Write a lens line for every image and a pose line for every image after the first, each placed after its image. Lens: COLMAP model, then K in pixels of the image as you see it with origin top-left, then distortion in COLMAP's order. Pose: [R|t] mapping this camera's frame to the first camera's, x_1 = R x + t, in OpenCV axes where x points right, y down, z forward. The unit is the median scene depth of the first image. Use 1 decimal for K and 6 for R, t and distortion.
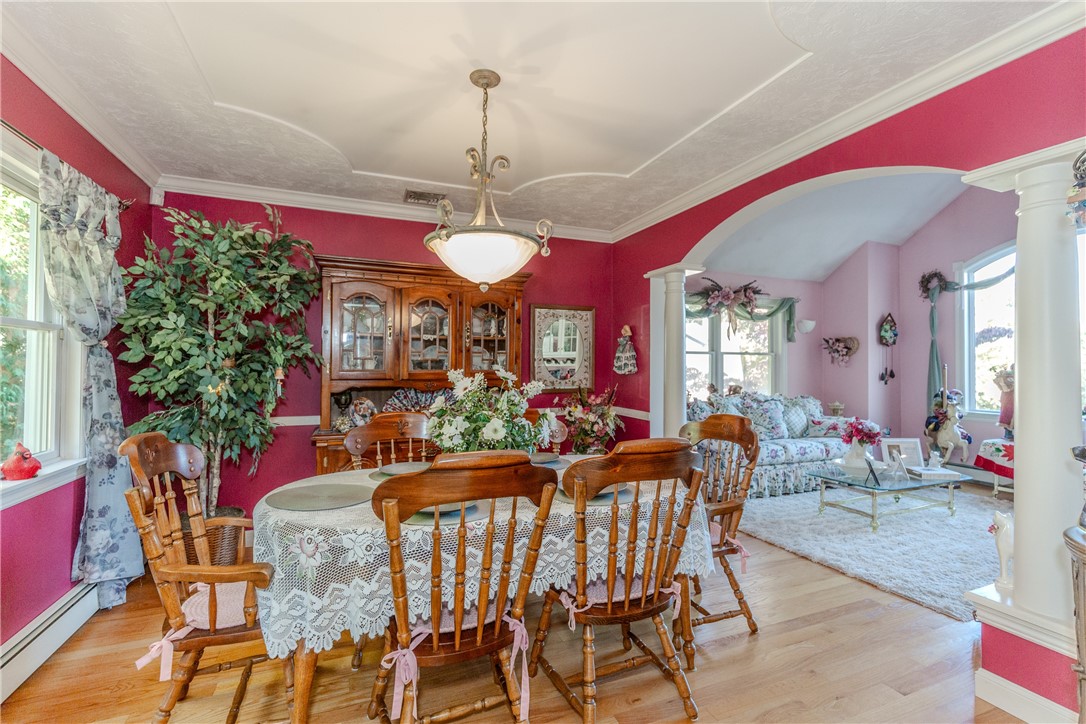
lens RADIAL K [[488.6, 0, 537.2], [0, 488.6, 359.0], [0, 0, 1]] dist [0.002783, -0.001712]
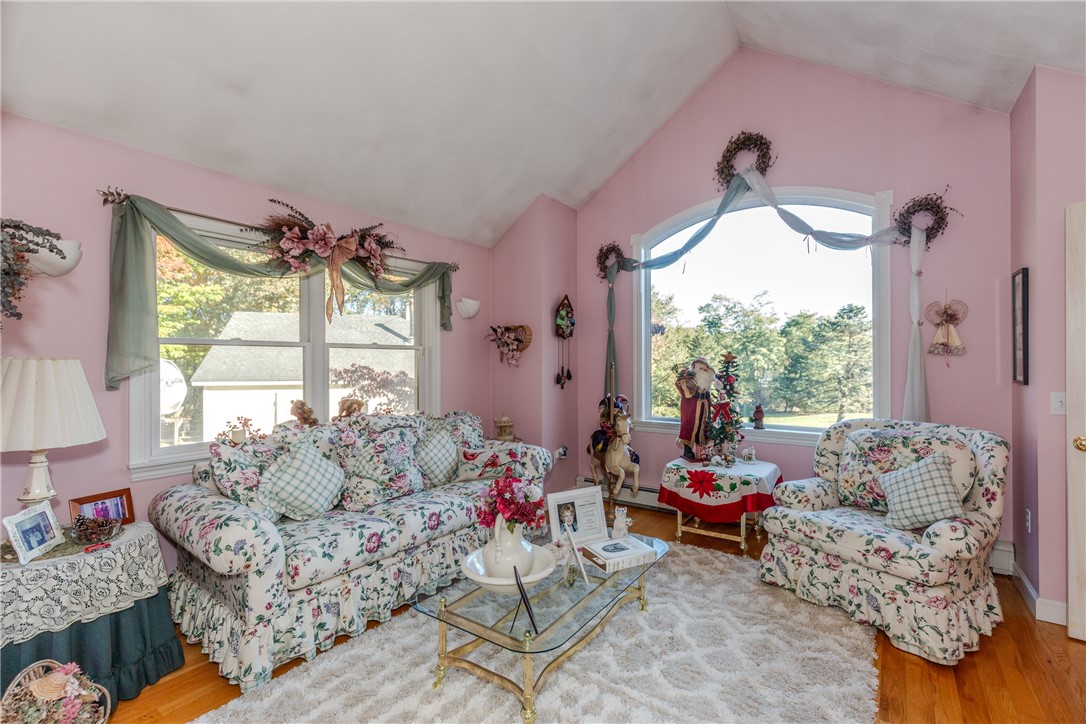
lens RADIAL K [[488.6, 0, 543.2], [0, 488.6, 360.3], [0, 0, 1]] dist [0.002783, -0.001712]
pose [[0.844870, -0.005901, 0.534940, 0.294356], [-0.000536, 0.999929, 0.011877, -0.001176], [-0.534972, -0.010321, 0.844807, 0.390509]]
